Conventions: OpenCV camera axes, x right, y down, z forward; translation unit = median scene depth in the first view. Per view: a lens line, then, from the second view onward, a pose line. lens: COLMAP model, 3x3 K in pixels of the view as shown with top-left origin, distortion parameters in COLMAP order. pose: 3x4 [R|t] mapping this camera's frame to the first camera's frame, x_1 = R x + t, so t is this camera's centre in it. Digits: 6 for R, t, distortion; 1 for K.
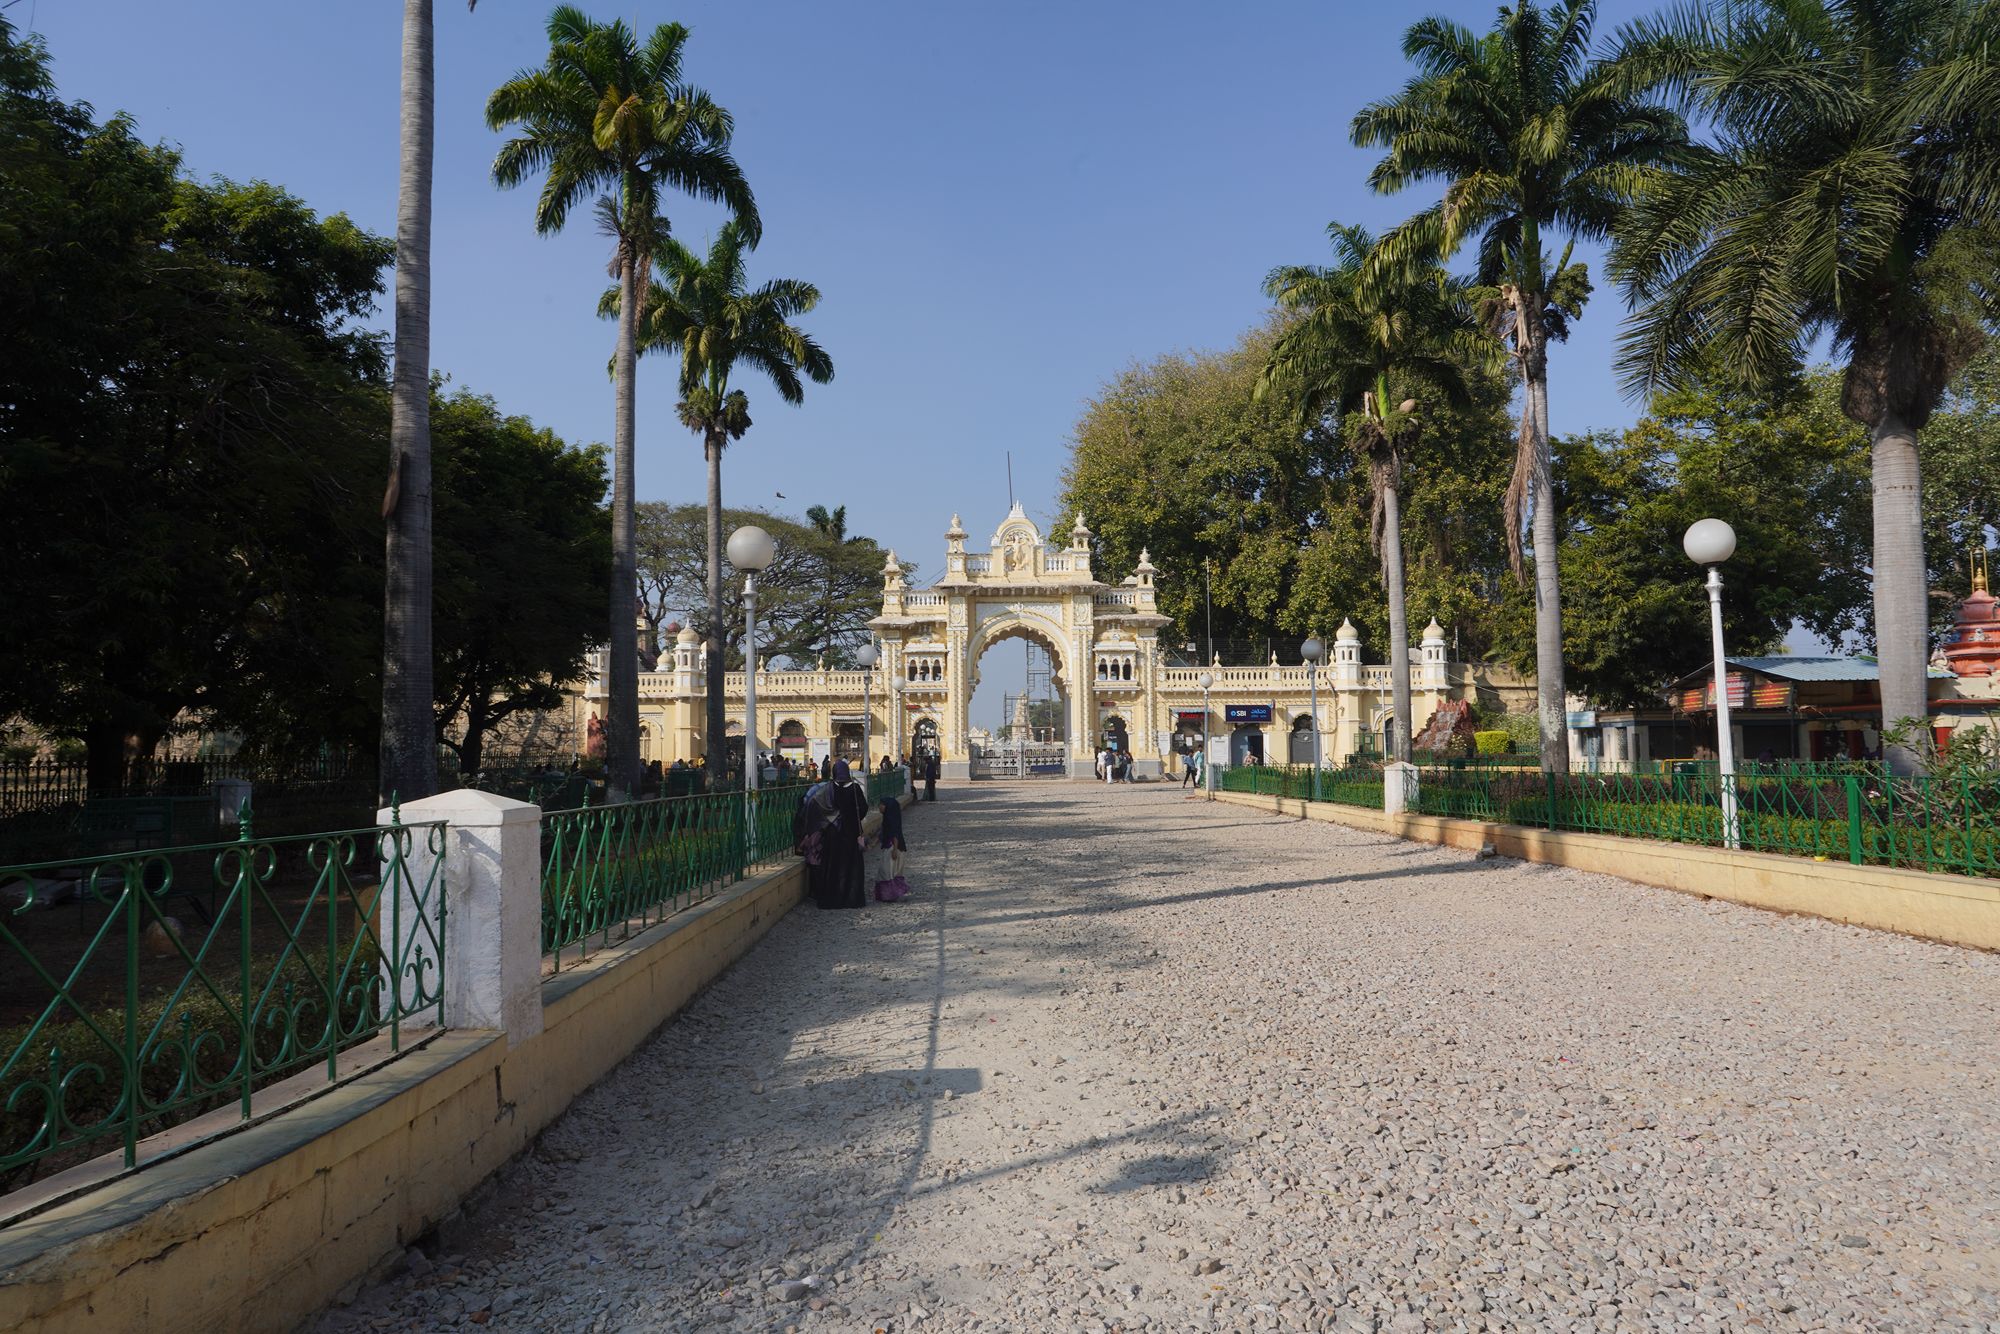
lens RADIAL K [[1360.5, 0, 998.3], [0, 1360.5, 666.9], [0, 0, 1]] dist [-0.021525, 0.028160]
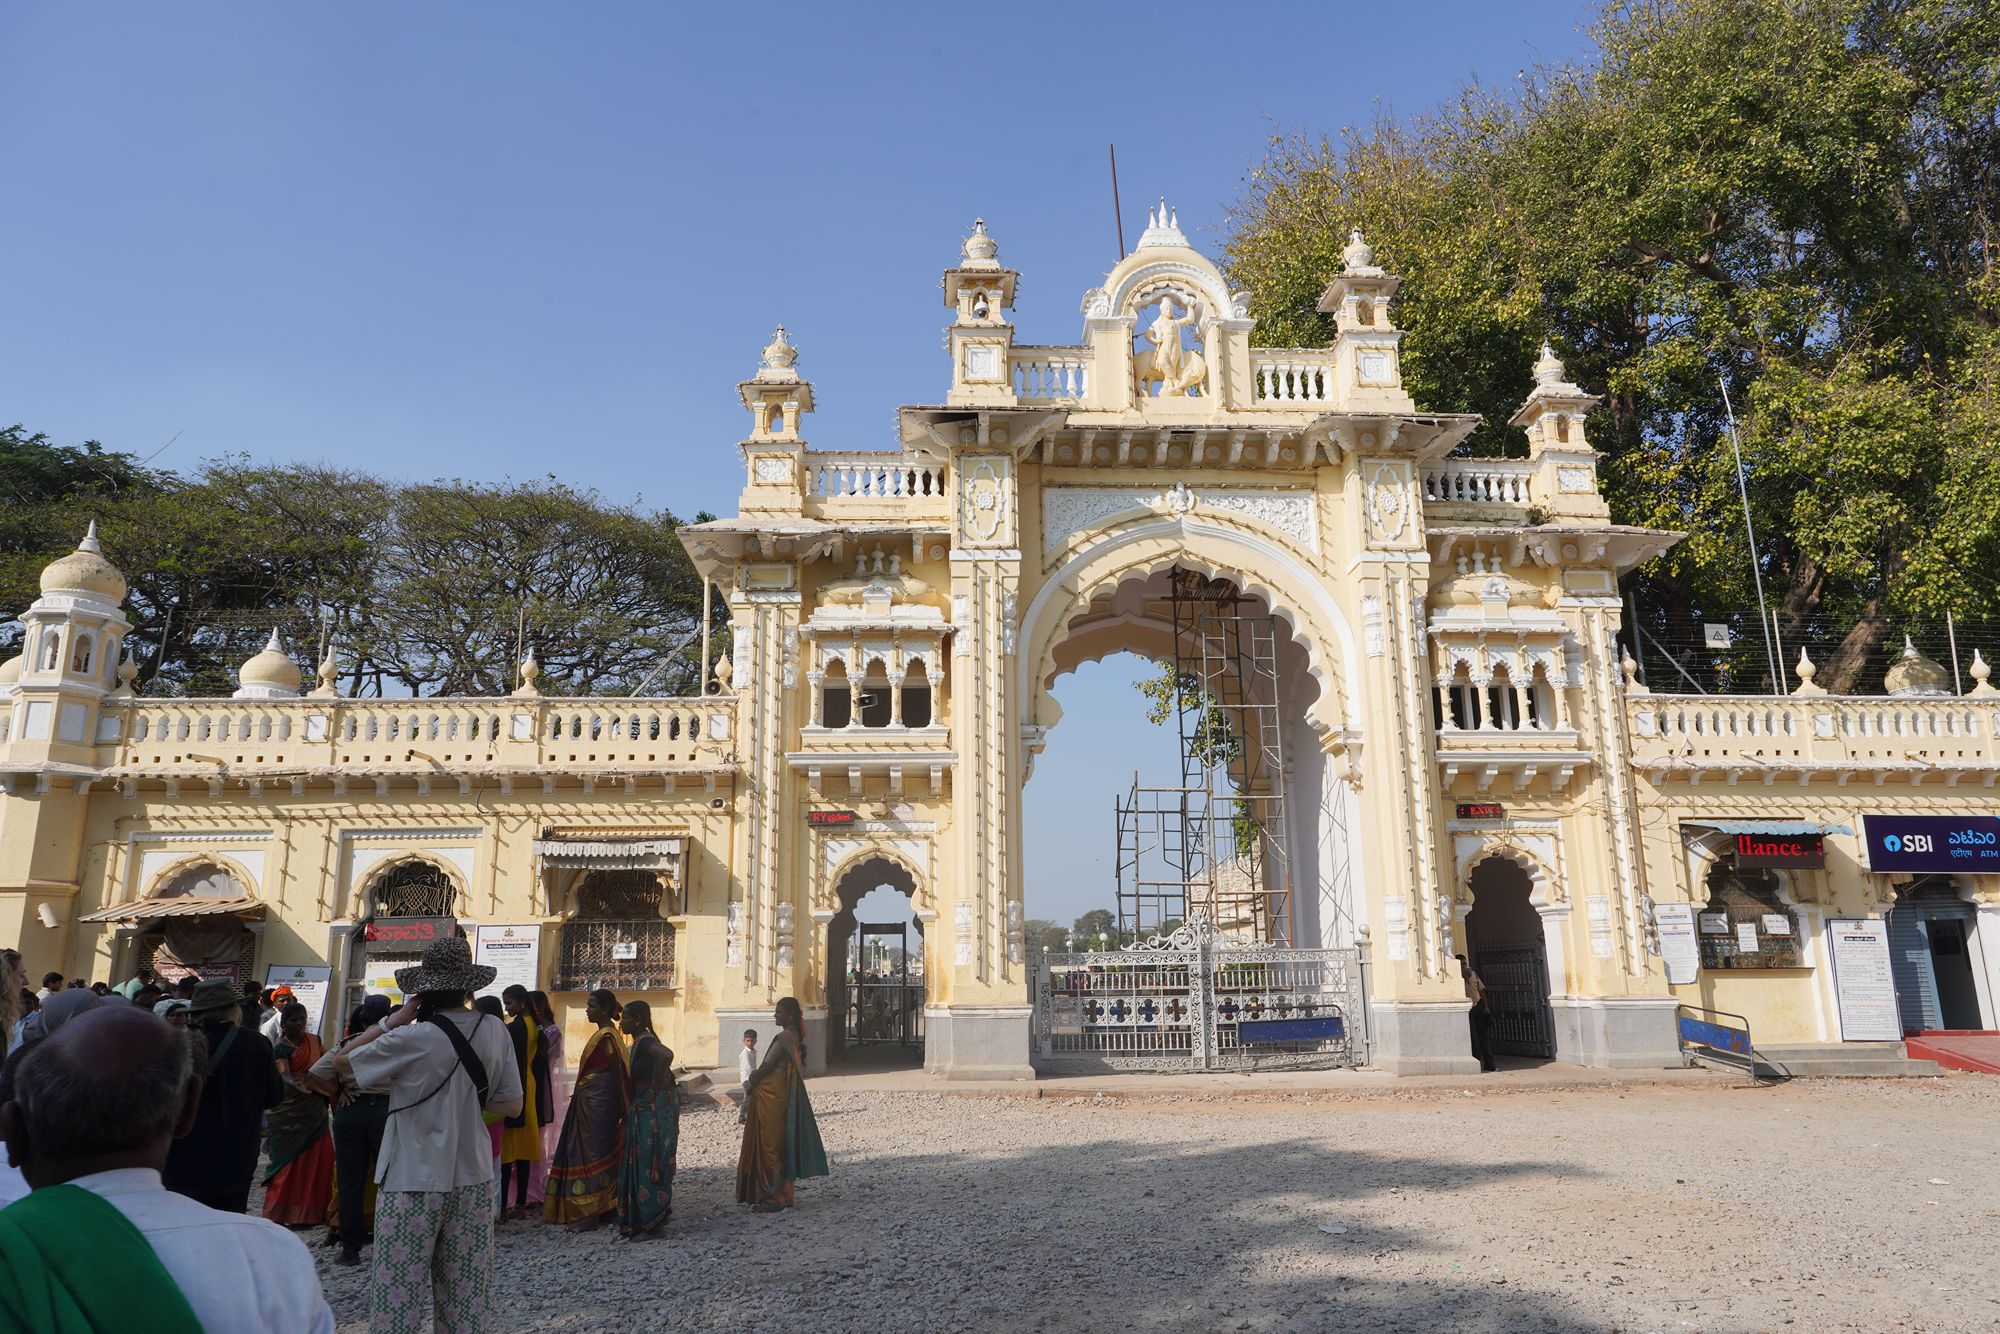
lens RADIAL K [[1360.5, 0, 998.3], [0, 1360.5, 666.9], [0, 0, 1]] dist [-0.021525, 0.028160]
pose [[0.999298, 0.008043, 0.036593, -0.037970], [-0.001720, 0.985506, -0.169630, 0.047116], [-0.037427, 0.169448, 0.984828, 0.703057]]
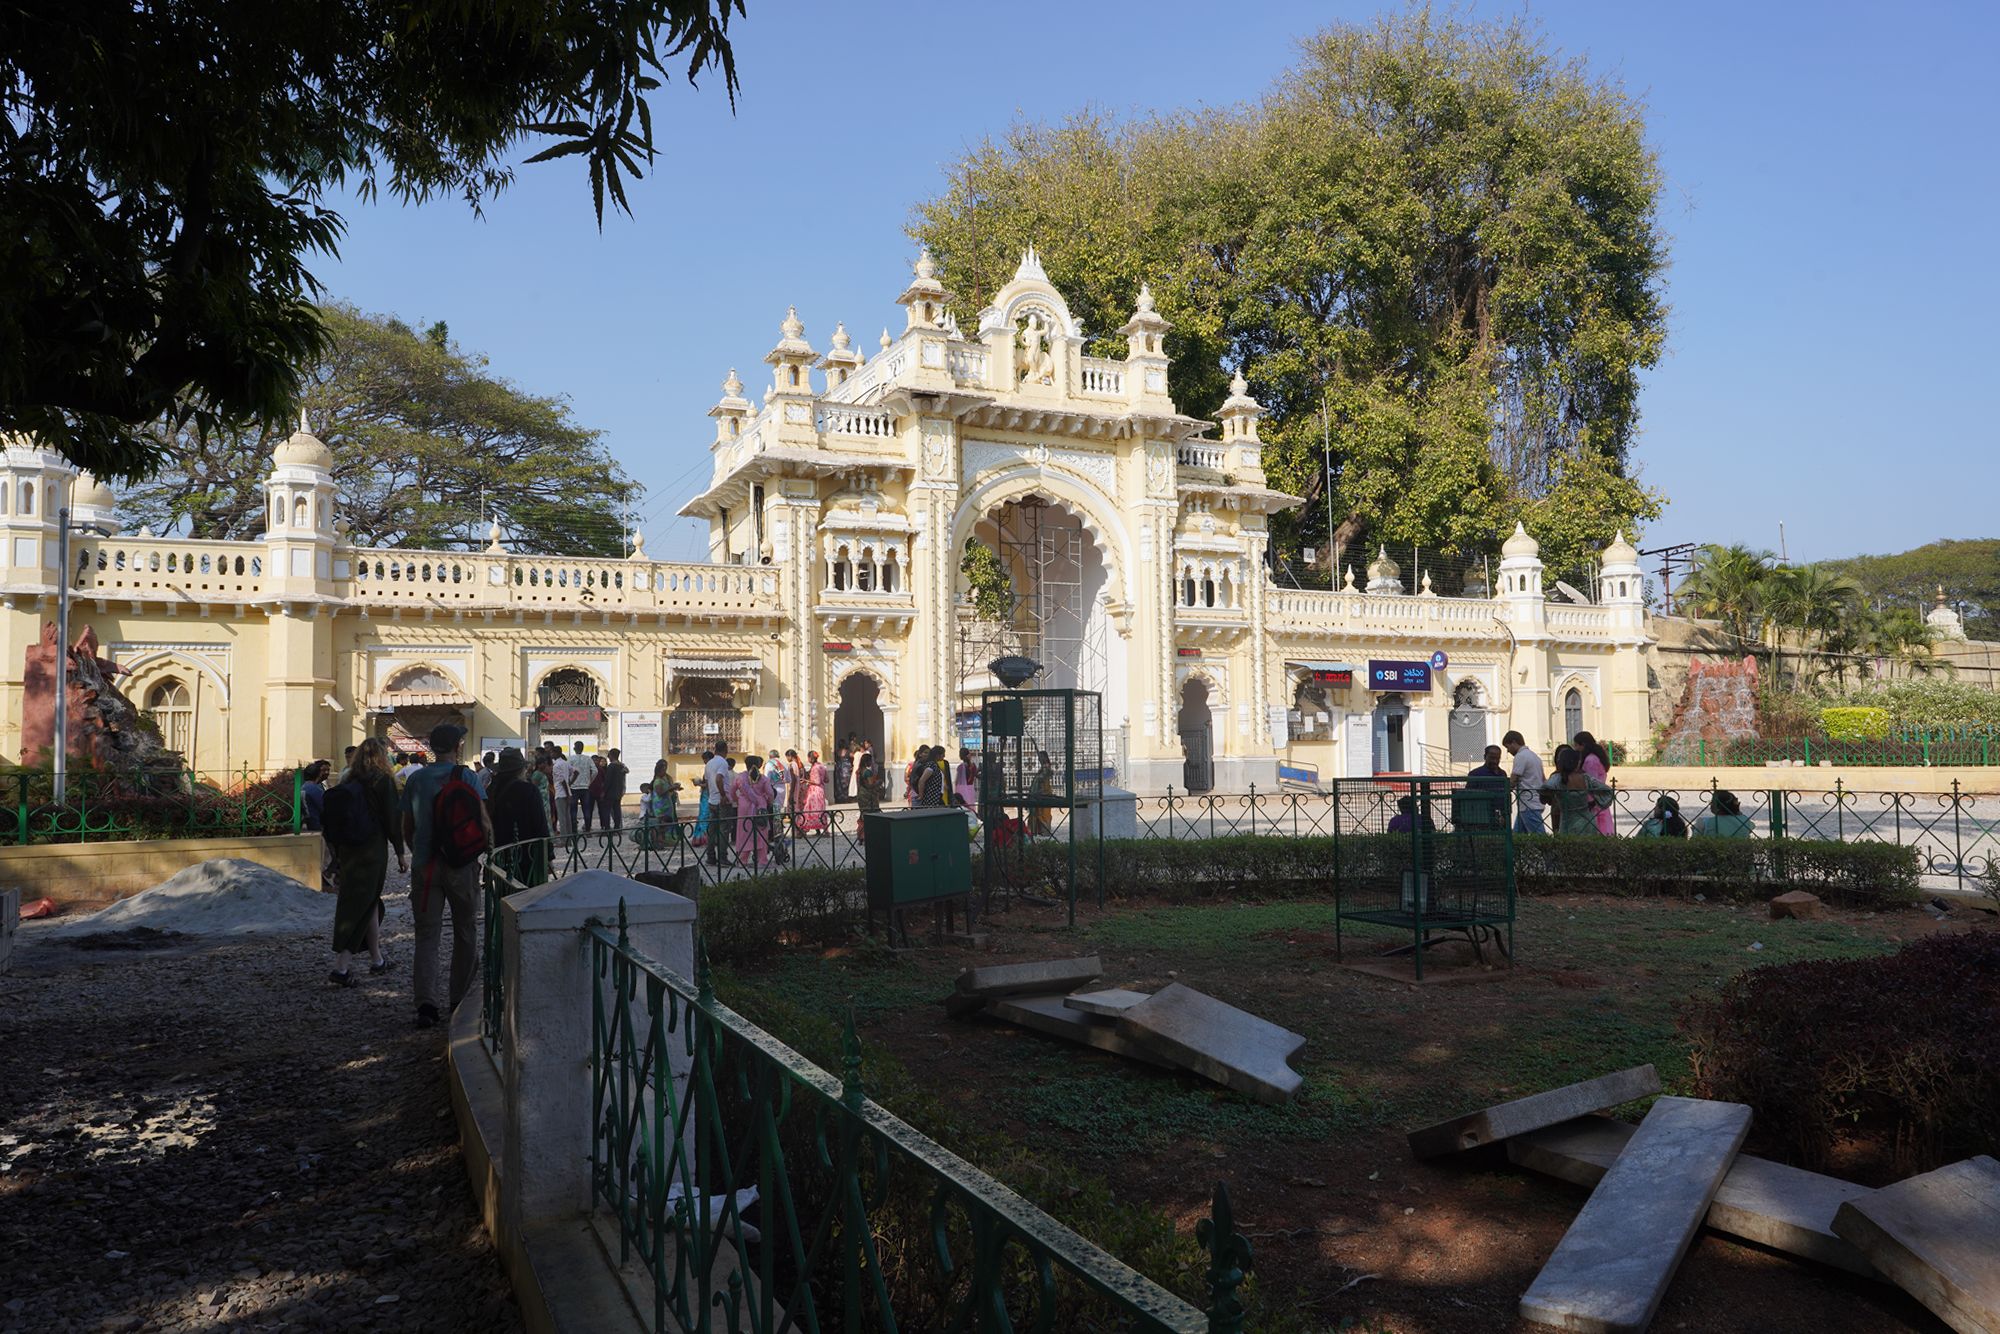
lens RADIAL K [[1360.5, 0, 998.3], [0, 1360.5, 666.9], [0, 0, 1]] dist [-0.021525, 0.028160]
pose [[0.909172, 0.023782, 0.415741, -0.207062], [-0.024922, 0.999686, -0.002684, 0.036255], [-0.415674, -0.007920, 0.909479, 0.551486]]
